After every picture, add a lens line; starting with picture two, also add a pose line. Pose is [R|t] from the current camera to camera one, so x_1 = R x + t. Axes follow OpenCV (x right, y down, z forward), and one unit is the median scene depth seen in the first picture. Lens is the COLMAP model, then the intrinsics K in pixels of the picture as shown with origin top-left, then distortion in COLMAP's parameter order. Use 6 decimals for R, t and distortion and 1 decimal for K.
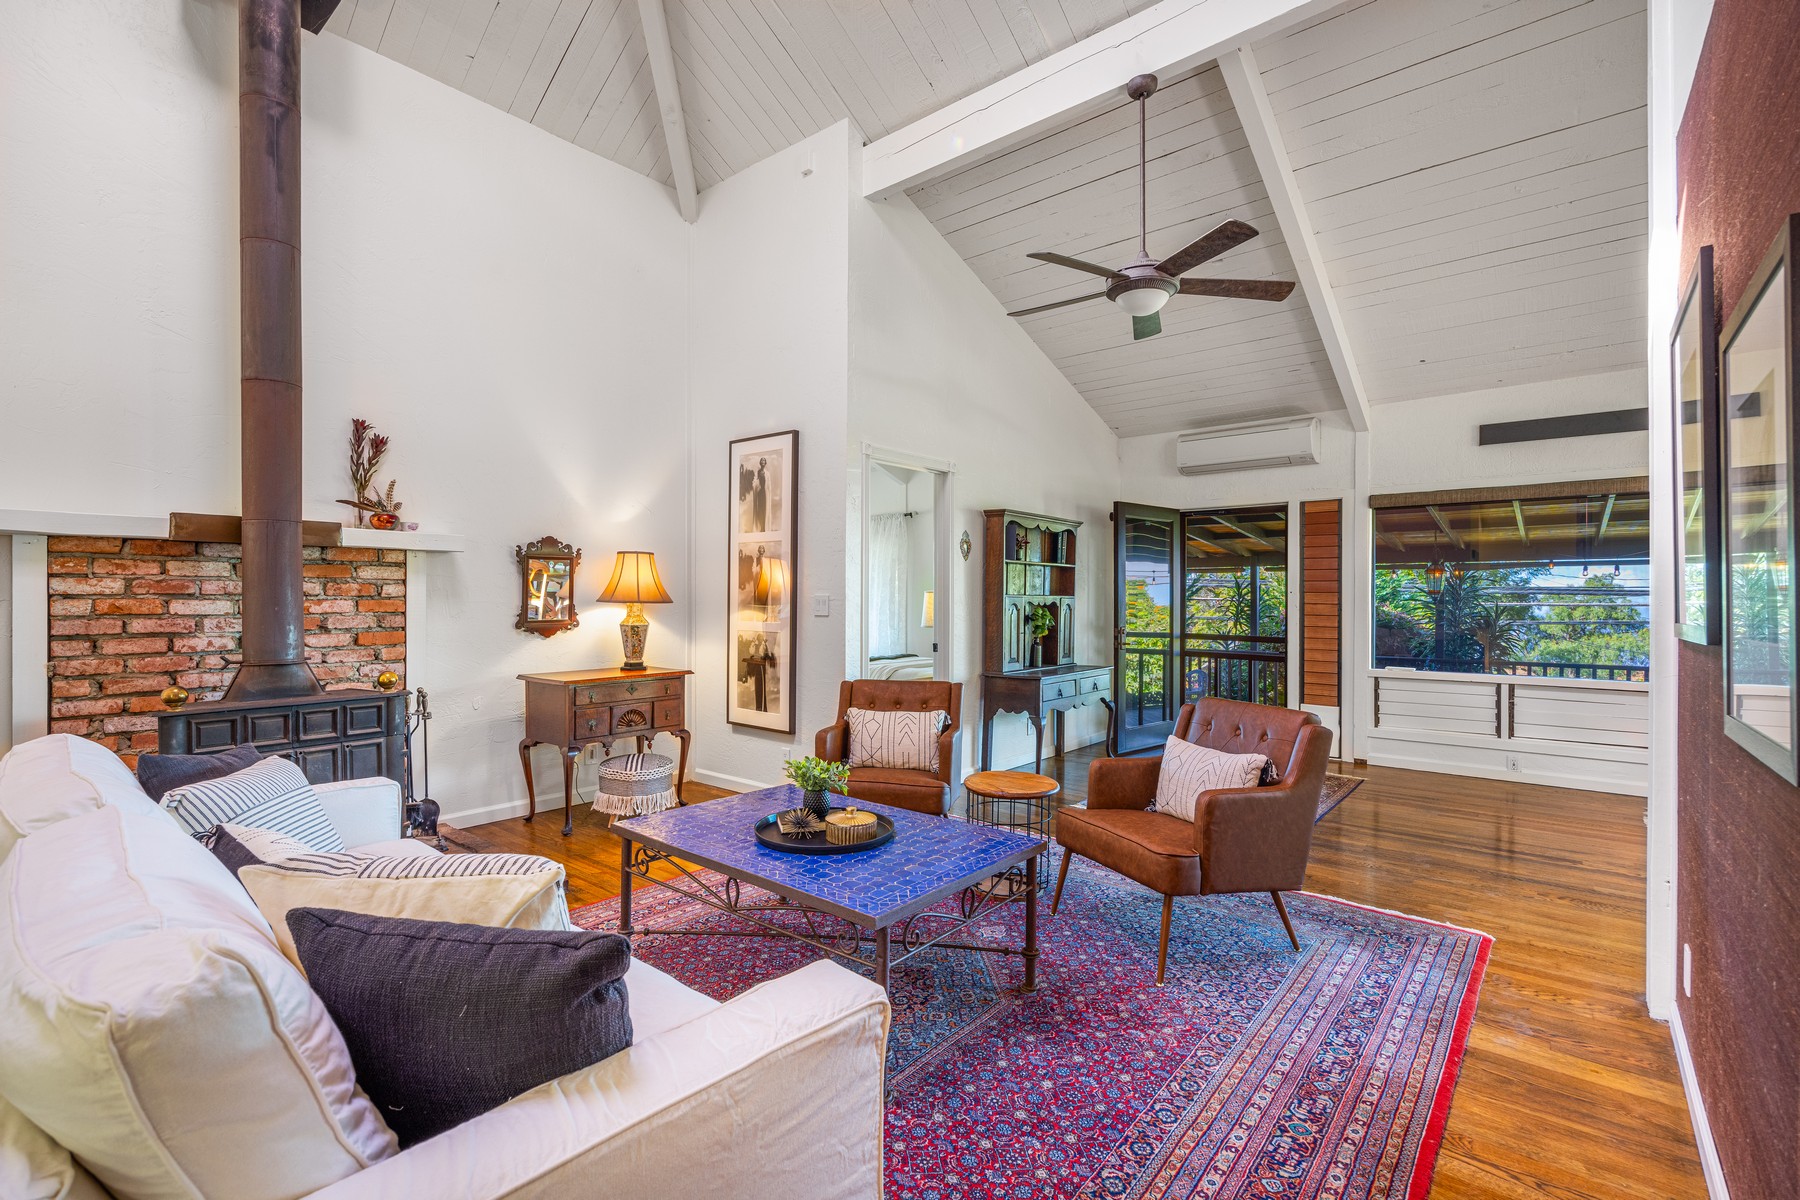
lens RADIAL K [[789.0, 0, 889.1], [0, 789.0, 598.5], [0, 0, 1]] dist [-0.009055, -0.000323]
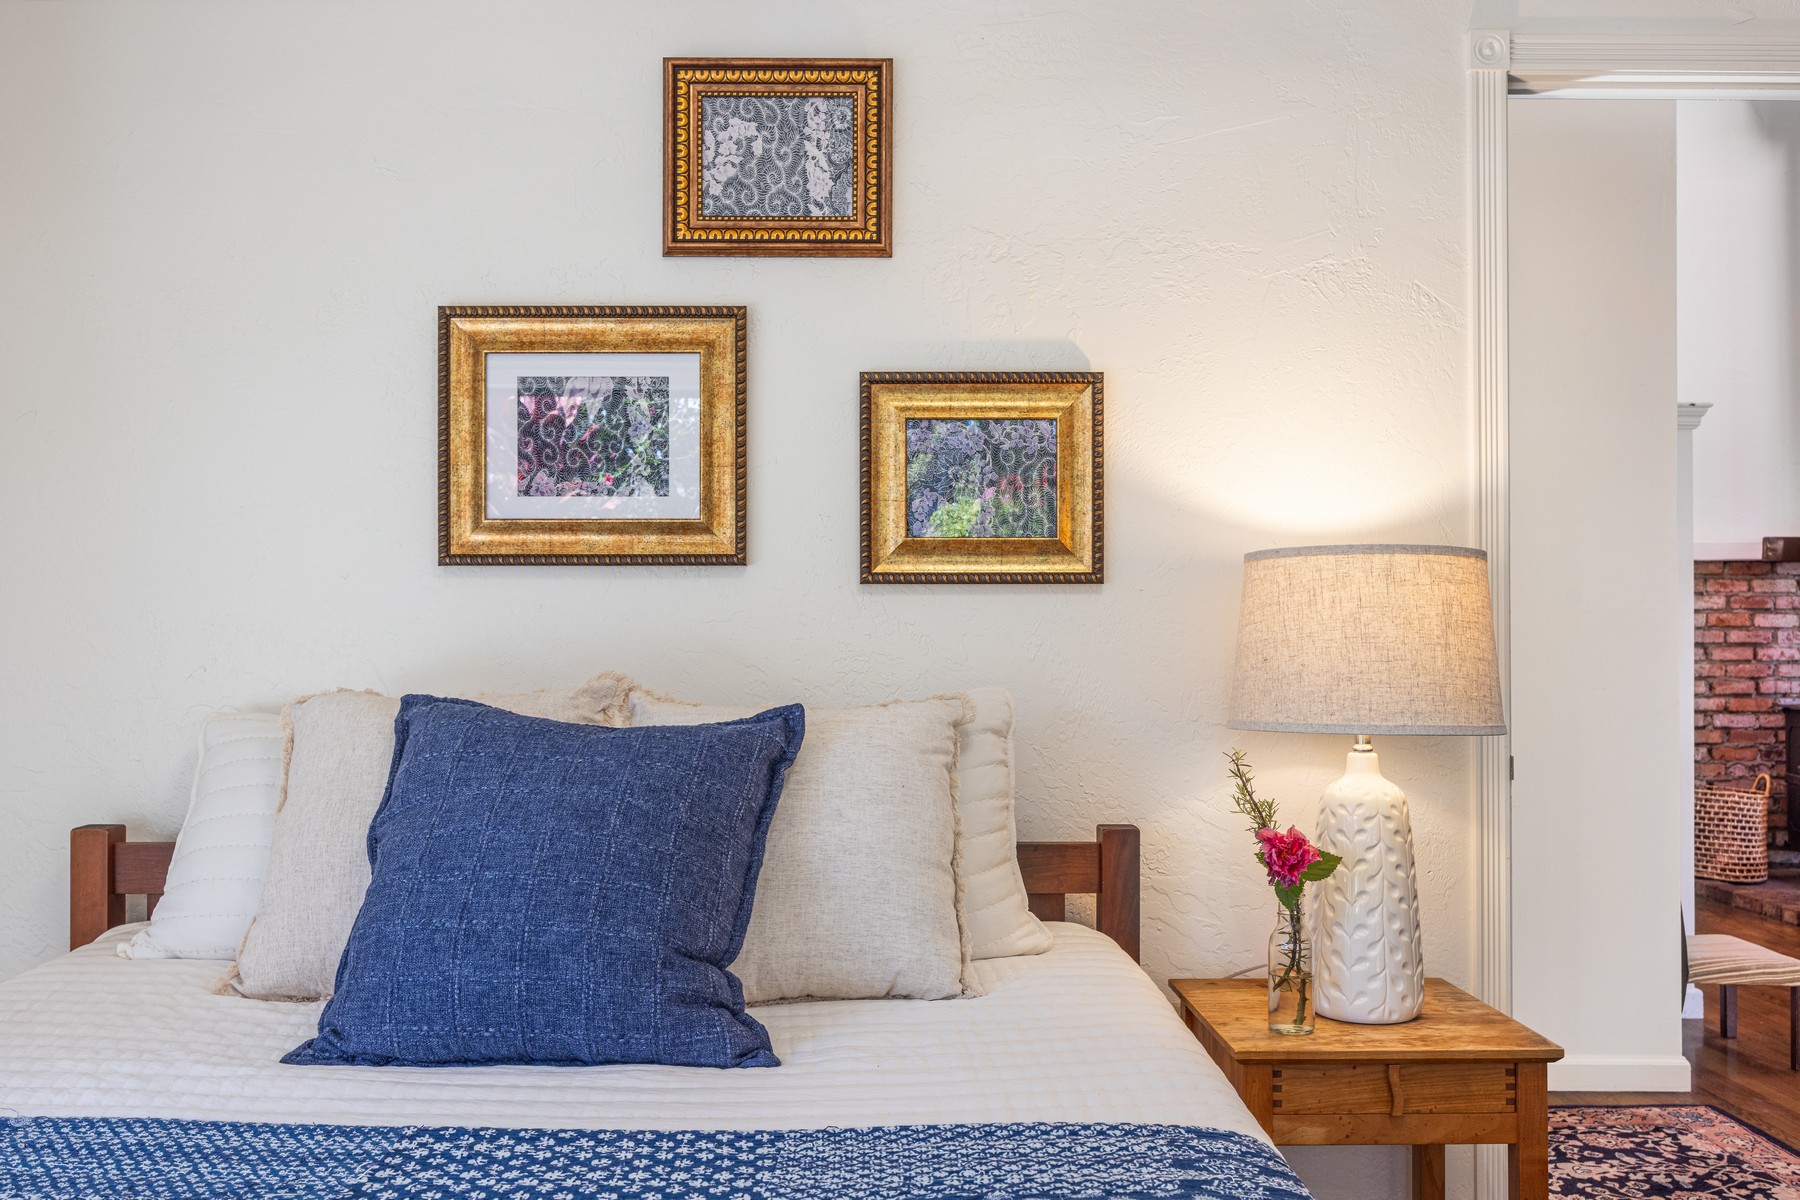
lens RADIAL K [[1587.7, 0, 898.0], [0, 1587.7, 612.4], [0, 0, 1]] dist [-0.003956, 0.000107]
pose [[0.657327, -0.007977, -0.753563, -0.006078], [0.000536, 0.999949, -0.010117, 0.018632], [0.753605, 0.006247, 0.657298, -1.214409]]
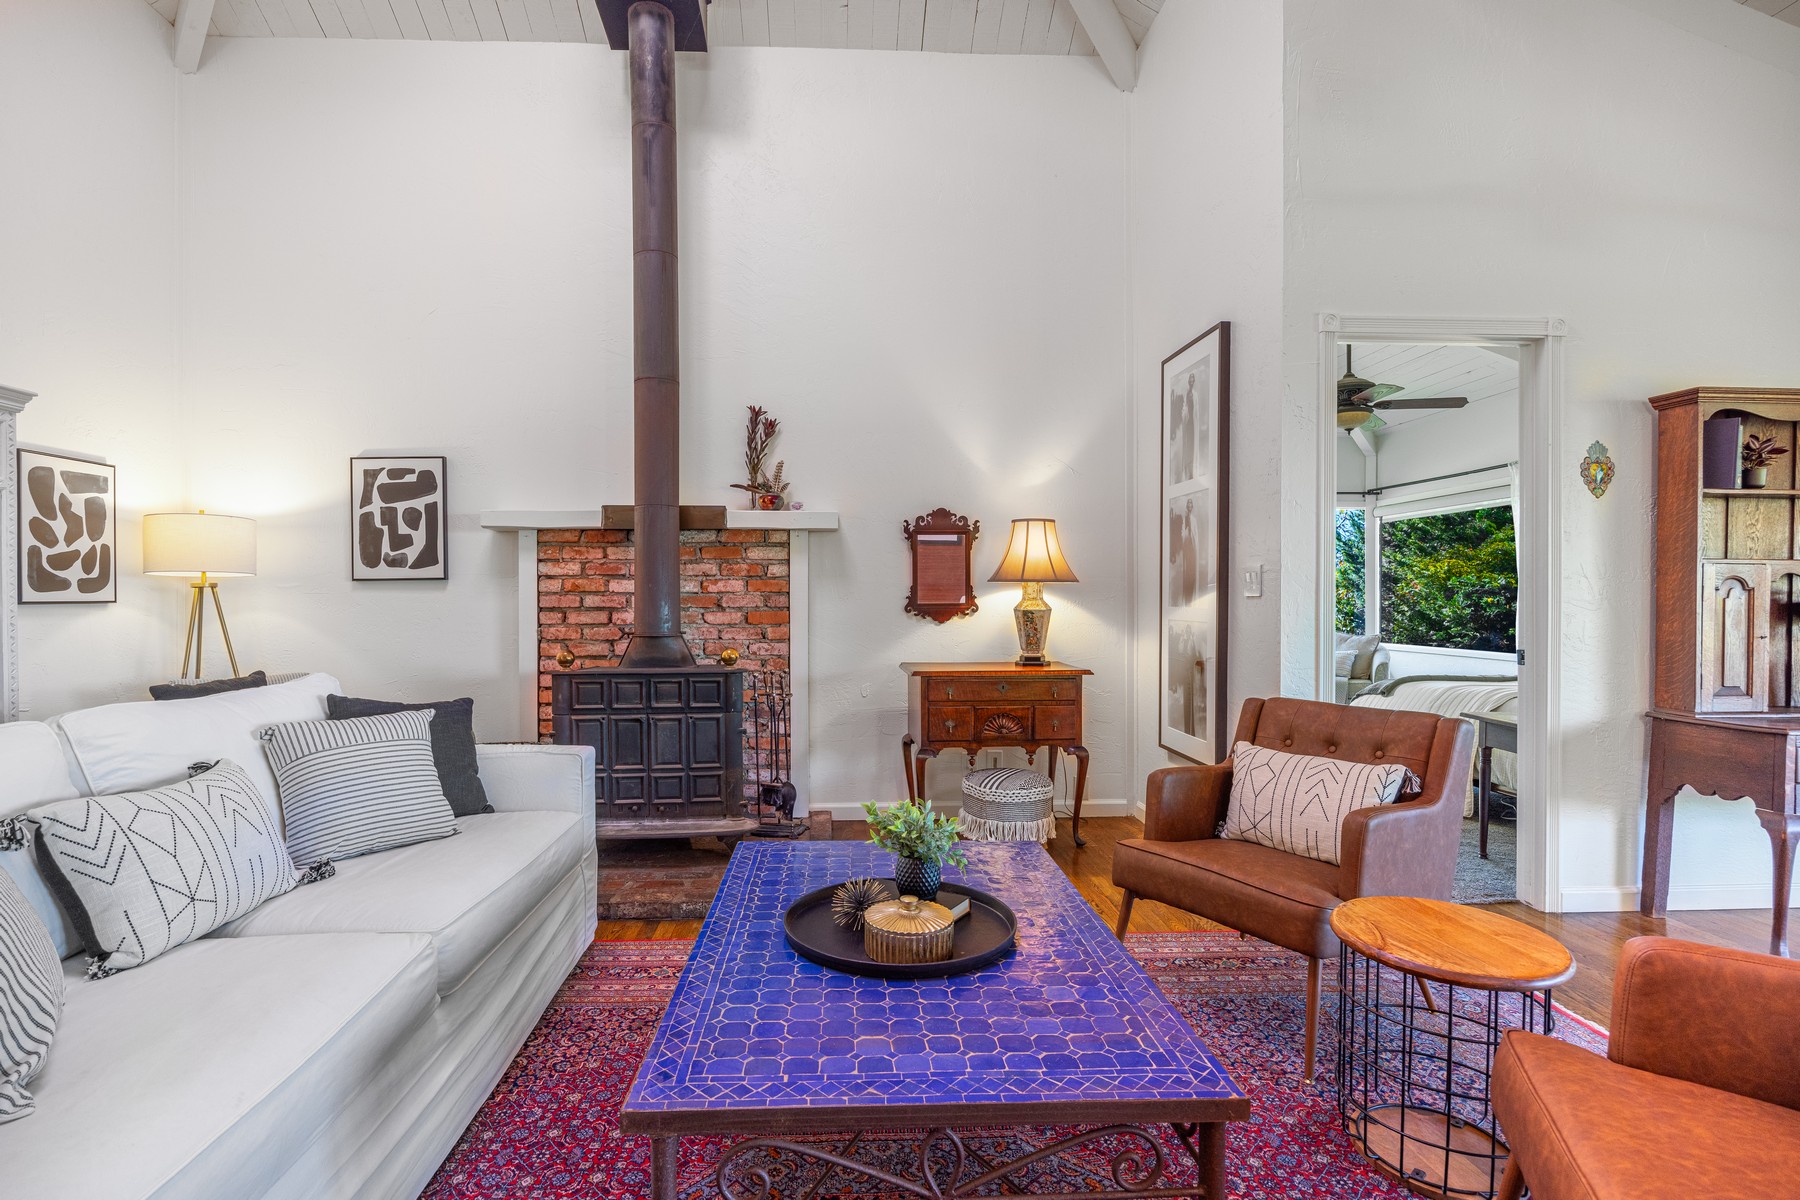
lens RADIAL K [[843.9, 0, 888.4], [0, 843.9, 602.0], [0, 0, 1]] dist [-0.009387, -0.000070]
pose [[0.682891, -0.001039, -0.730519, 0.258574], [0.002001, 0.999998, 0.000449, 0.030314], [0.730517, -0.001768, 0.682892, 0.368569]]
